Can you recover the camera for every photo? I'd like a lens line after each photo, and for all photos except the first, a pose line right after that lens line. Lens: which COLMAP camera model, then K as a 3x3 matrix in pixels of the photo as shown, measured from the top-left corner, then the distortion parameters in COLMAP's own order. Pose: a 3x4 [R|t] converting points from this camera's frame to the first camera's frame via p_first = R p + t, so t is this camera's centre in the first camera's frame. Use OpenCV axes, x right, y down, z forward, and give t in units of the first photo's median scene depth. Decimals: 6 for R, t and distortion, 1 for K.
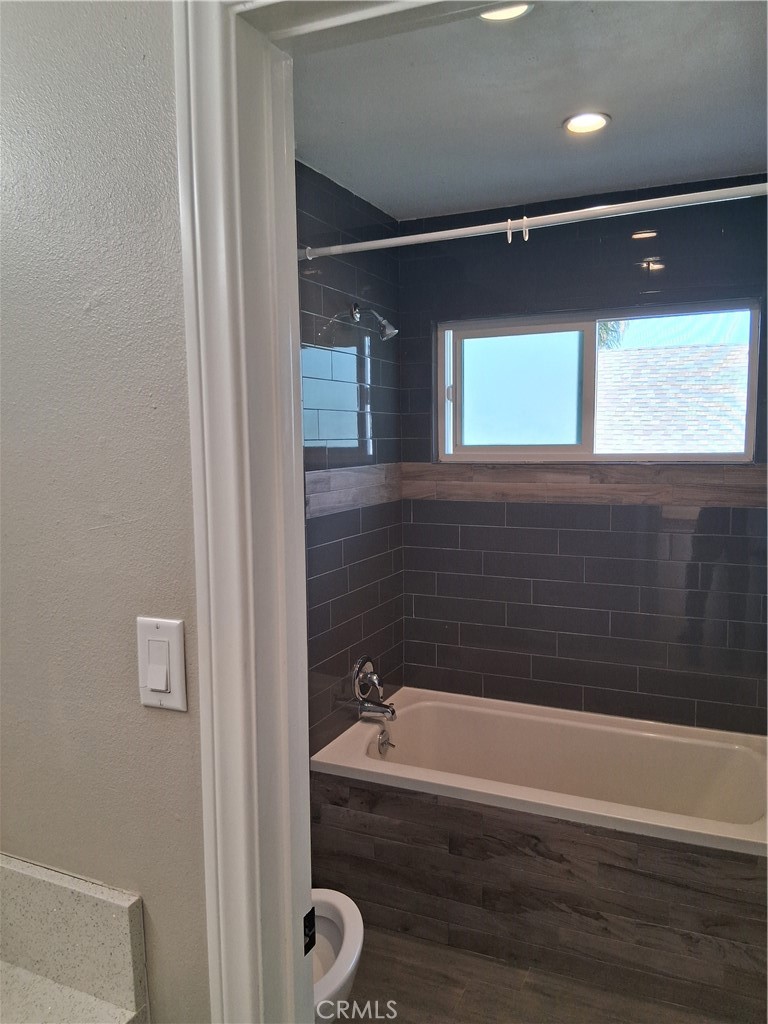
lens RADIAL K [[783.6, 0, 384.0], [0, 783.6, 512.0], [0, 0, 1]] dist [0.091961, -0.142427]
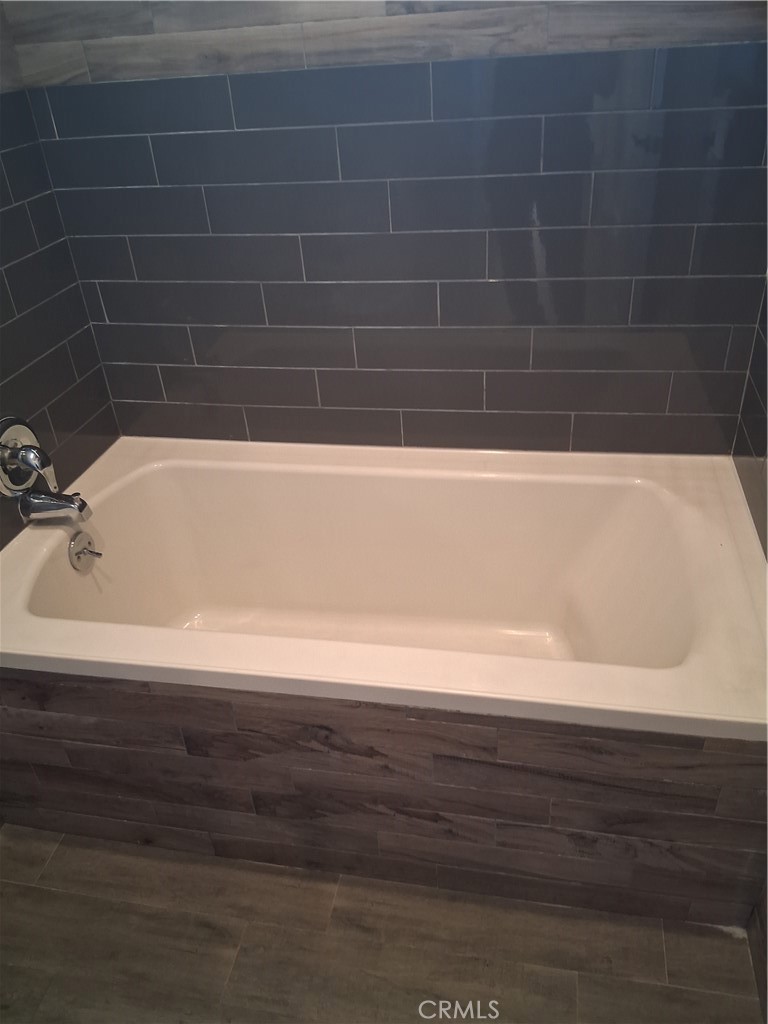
lens RADIAL K [[783.6, 0, 384.0], [0, 783.6, 512.0], [0, 0, 1]] dist [0.091961, -0.142427]
pose [[0.973855, -0.164086, 0.157104, 0.163557], [0.077775, 0.890607, 0.448074, 0.020411], [-0.213440, -0.424141, 0.880084, 0.541707]]
